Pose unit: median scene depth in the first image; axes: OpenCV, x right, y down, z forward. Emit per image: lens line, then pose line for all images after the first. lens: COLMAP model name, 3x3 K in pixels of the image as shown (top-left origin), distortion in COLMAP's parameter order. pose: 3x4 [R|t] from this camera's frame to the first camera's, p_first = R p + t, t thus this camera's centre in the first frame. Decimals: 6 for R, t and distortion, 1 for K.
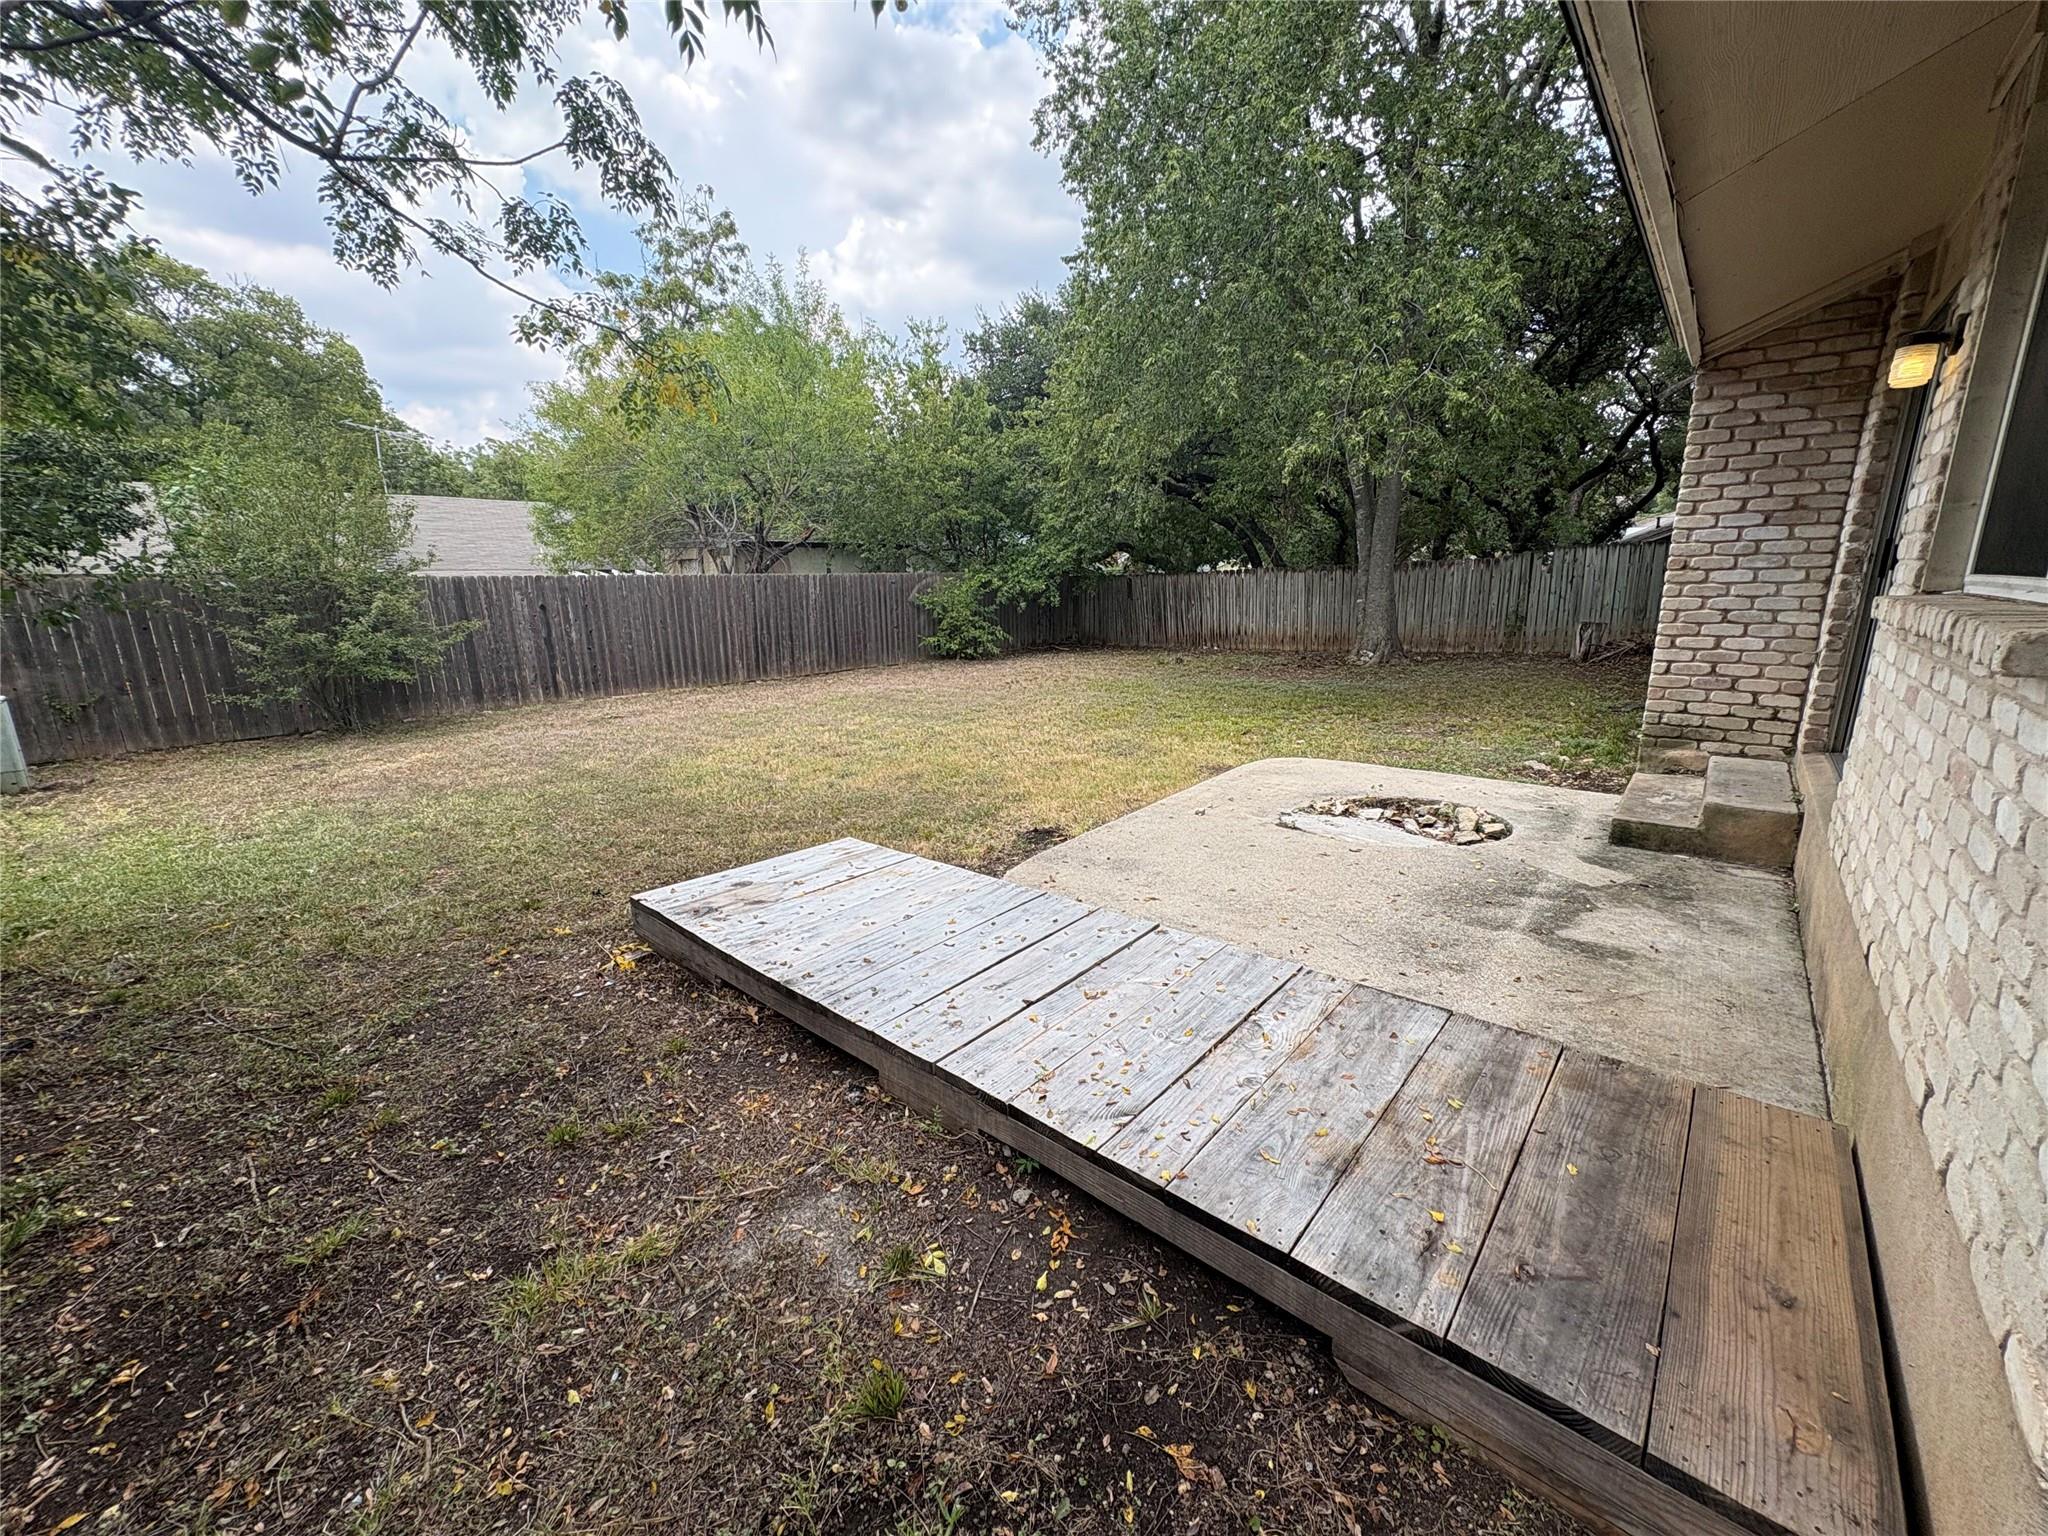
lens RADIAL K [[813.7, 0, 1024.5], [0, 813.7, 769.0], [0, 0, 1]] dist [0.000003, 0.000687]
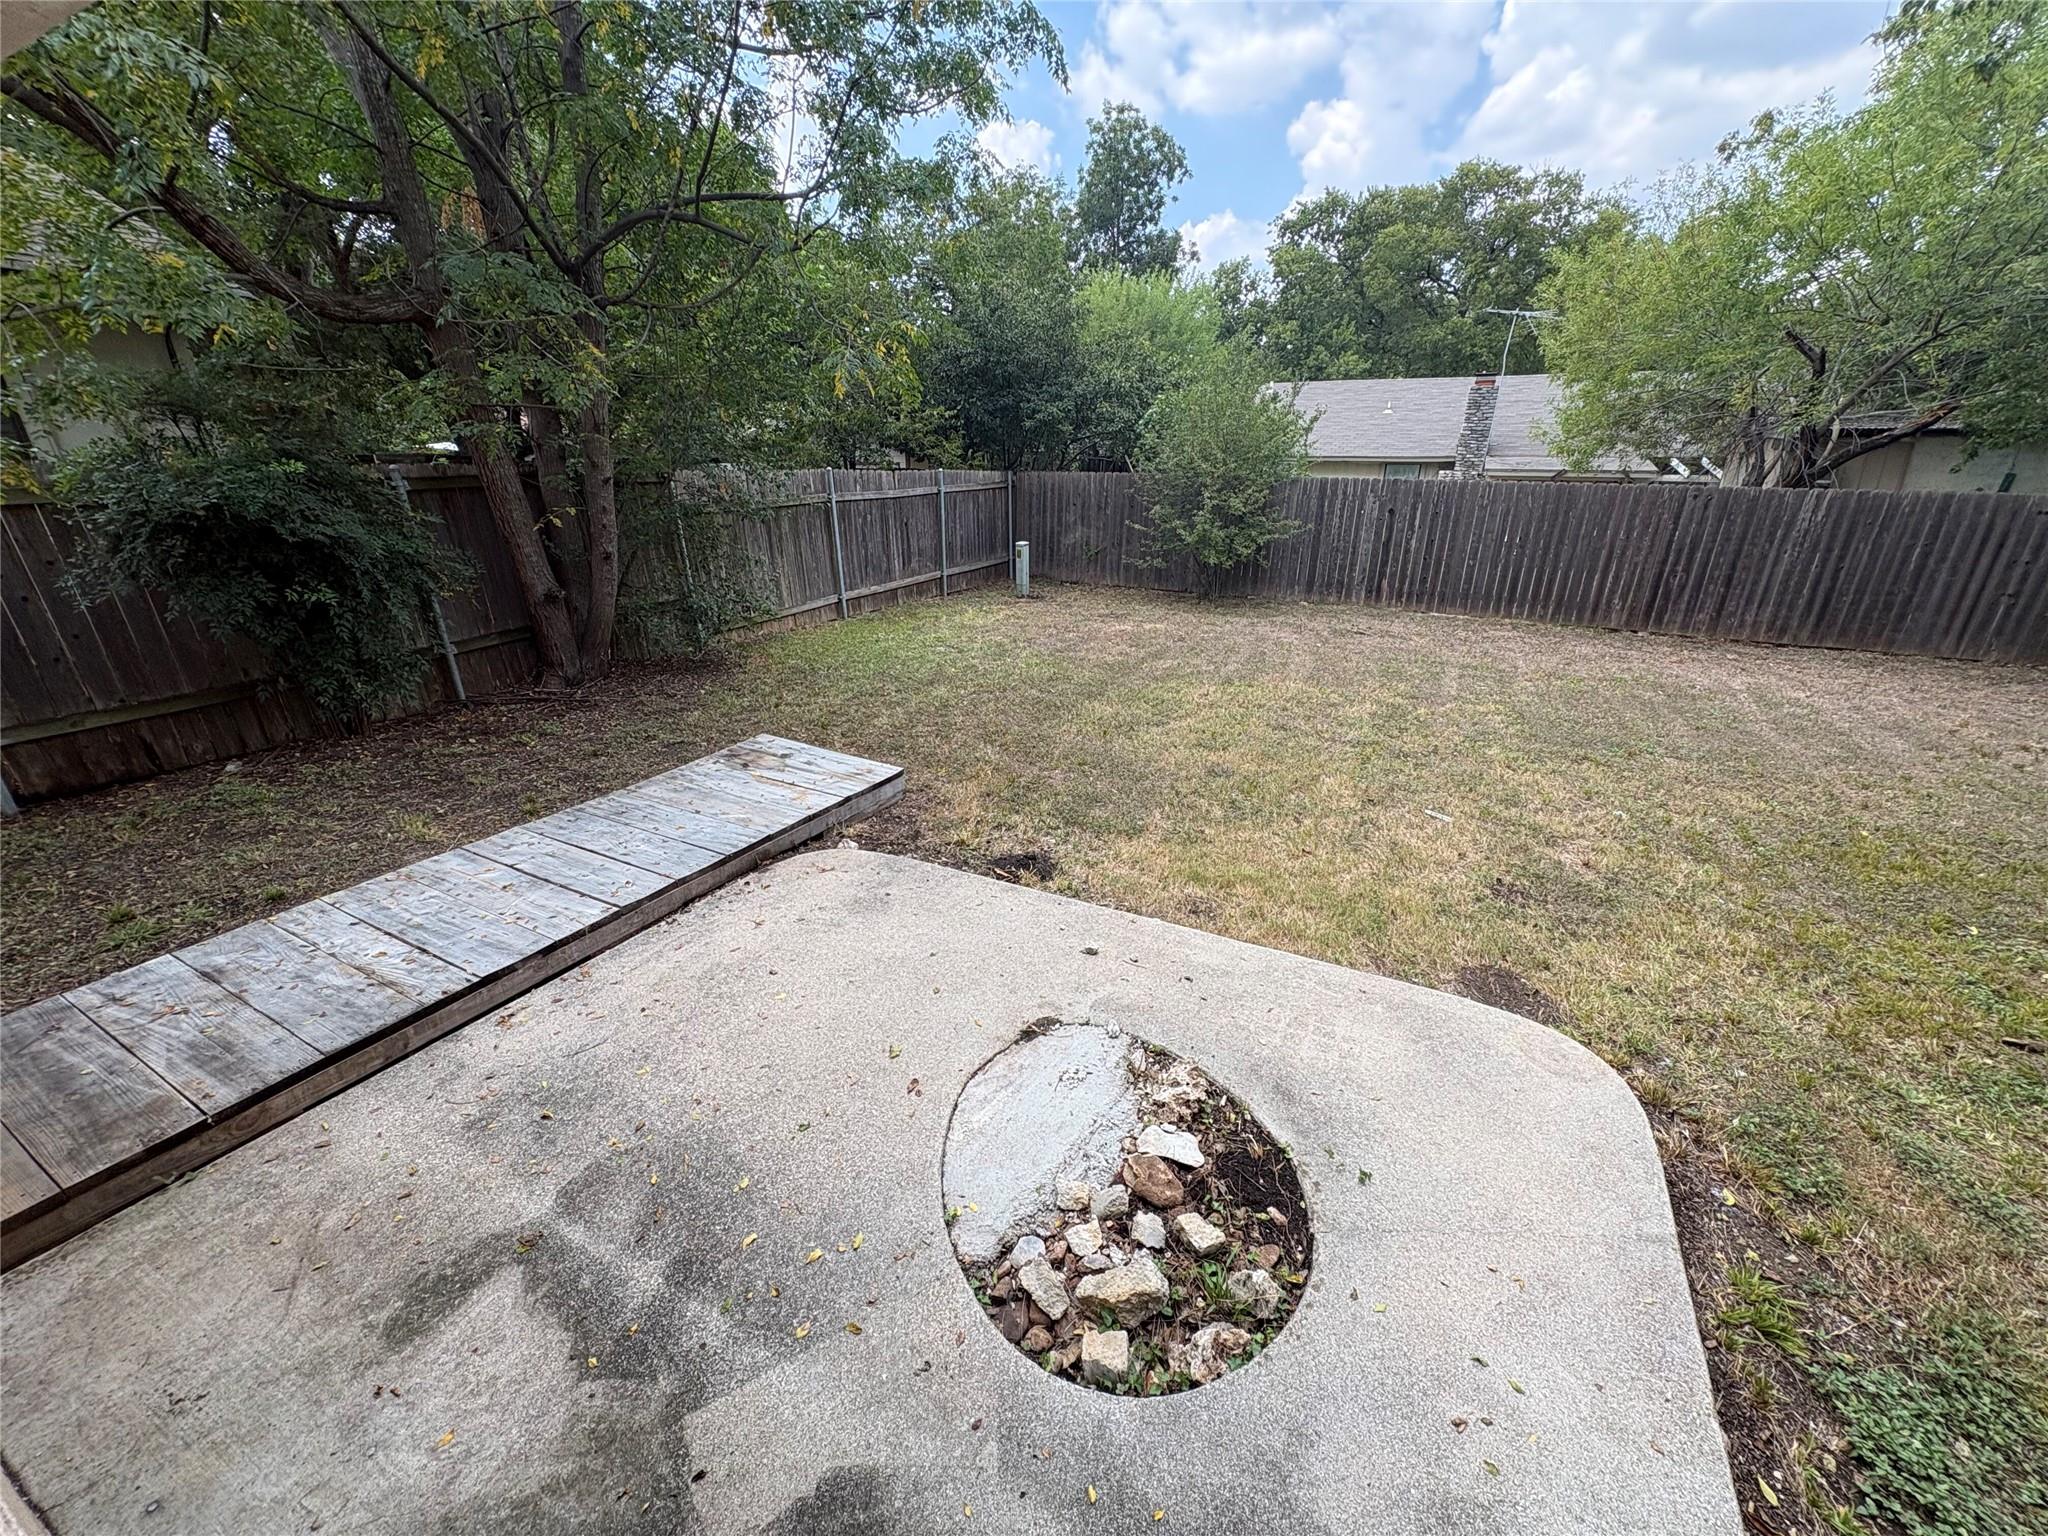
lens RADIAL K [[813.7, 0, 1025.4], [0, 813.7, 771.9], [0, 0, 1]] dist [0.000003, 0.000687]
pose [[0.223877, 0.377225, -0.898655, 0.866953], [-0.234835, 0.915771, 0.325907, -0.329555], [0.945902, 0.138073, 0.293606, 0.847944]]
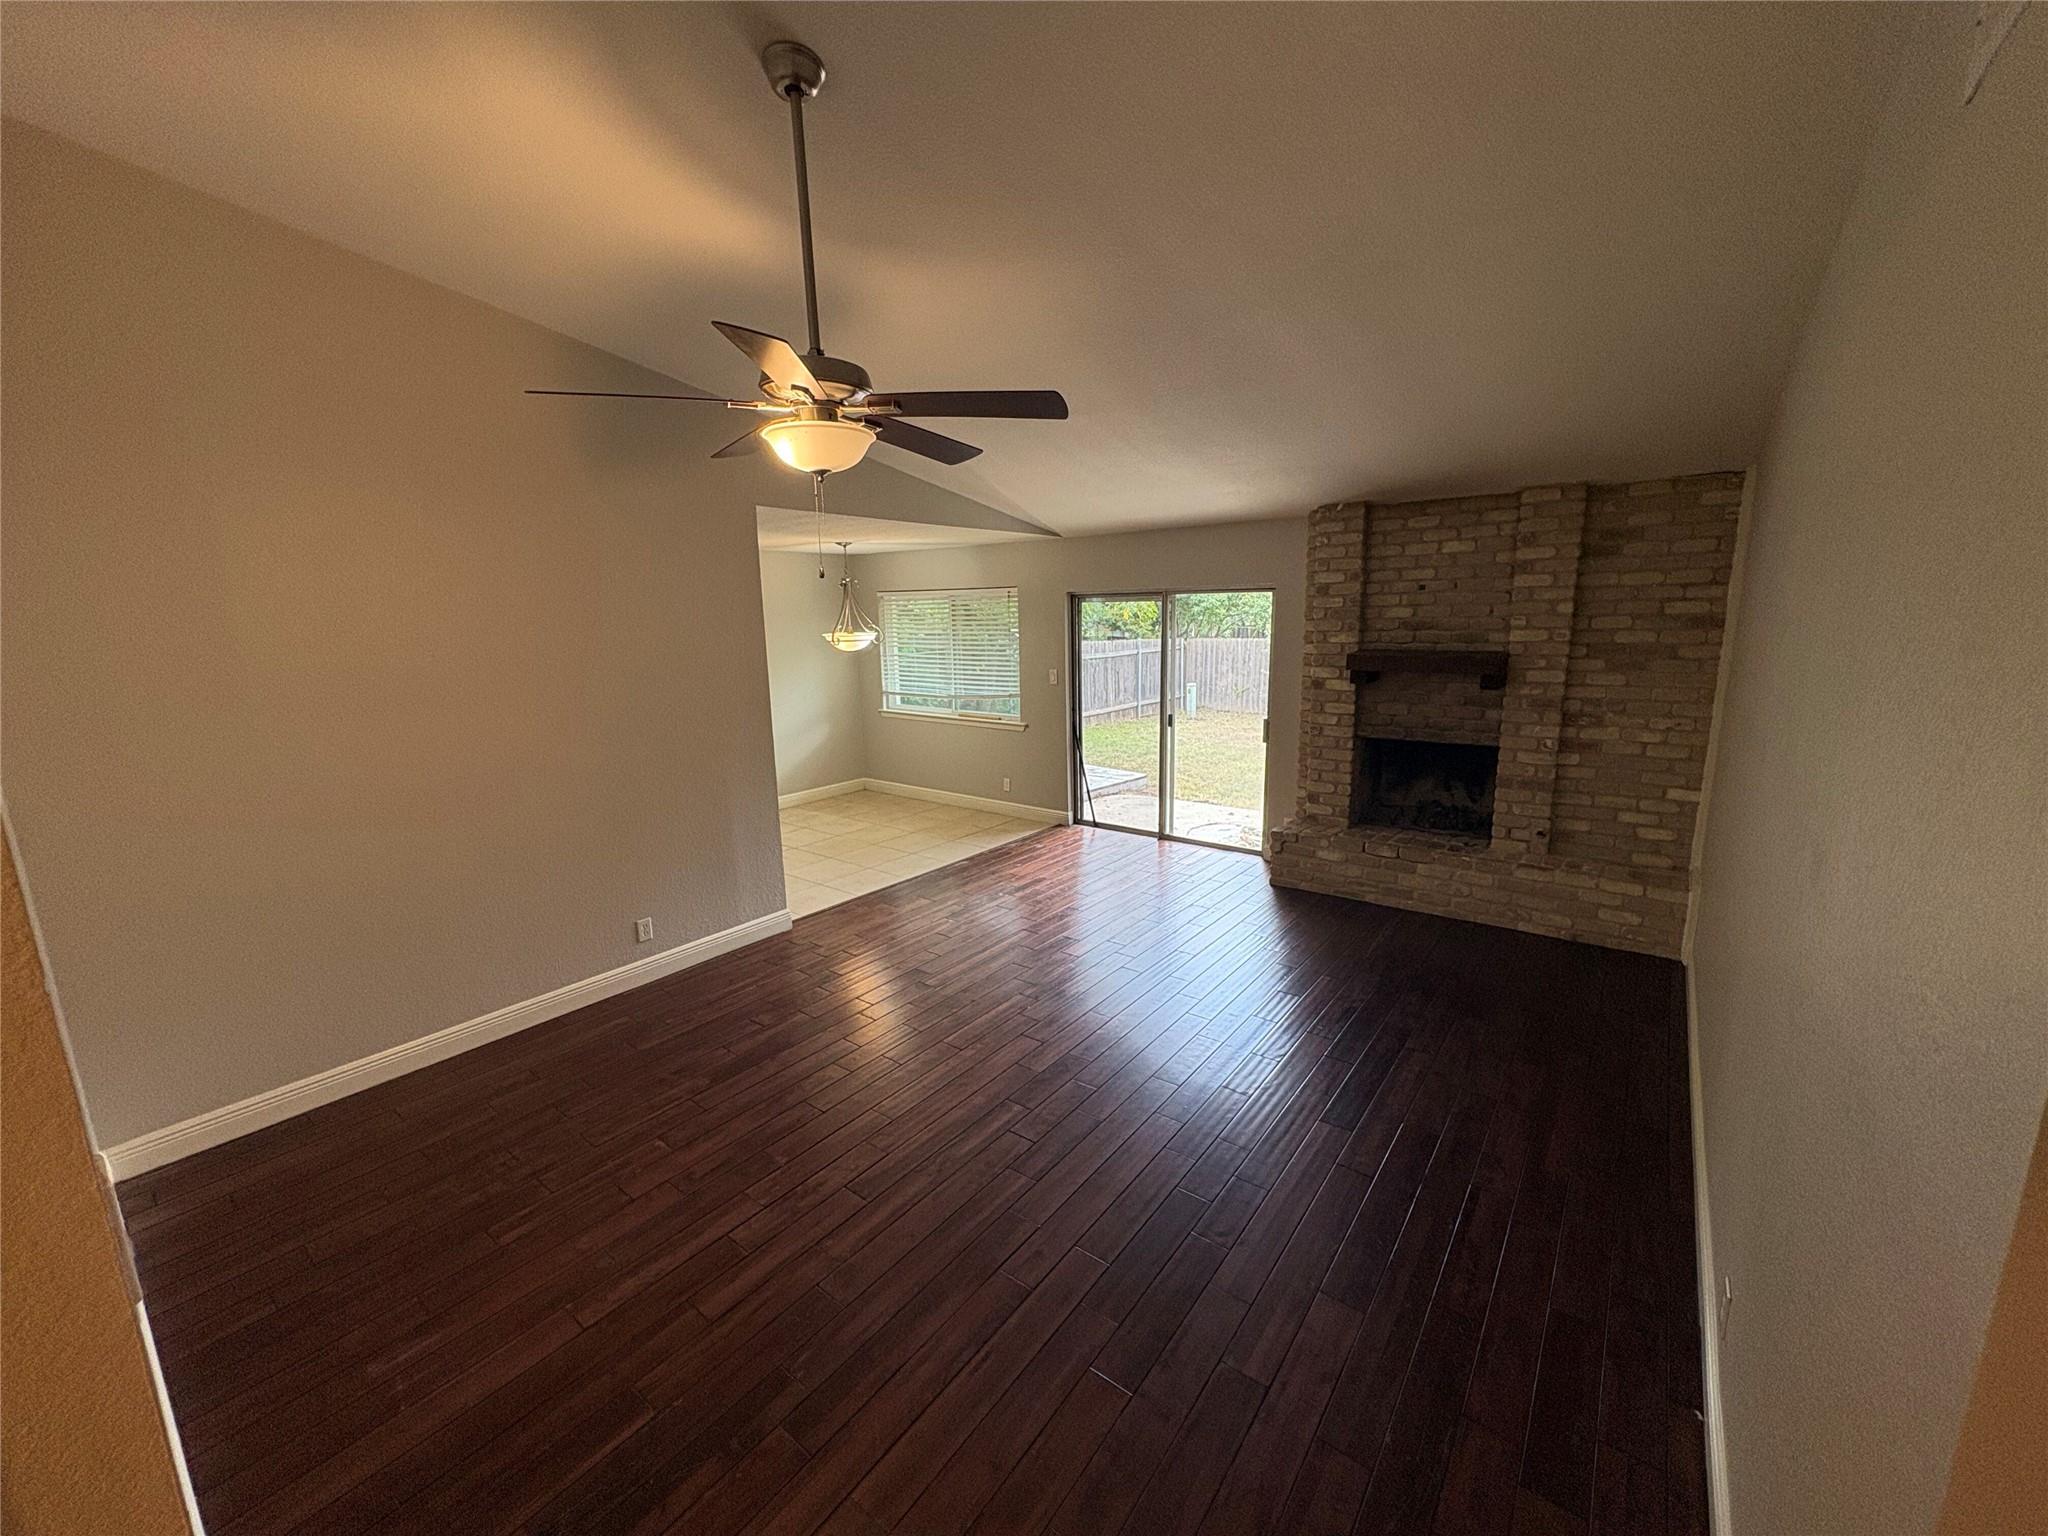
lens RADIAL K [[813.7, 0, 1018.4], [0, 813.7, 763.8], [0, 0, 1]] dist [0.000003, 0.000687]
pose [[0.034725, 0.201418, -0.978890, 2.300189], [-0.217670, 0.957491, 0.189293, -0.347126], [0.975405, 0.206501, 0.077091, 0.416838]]
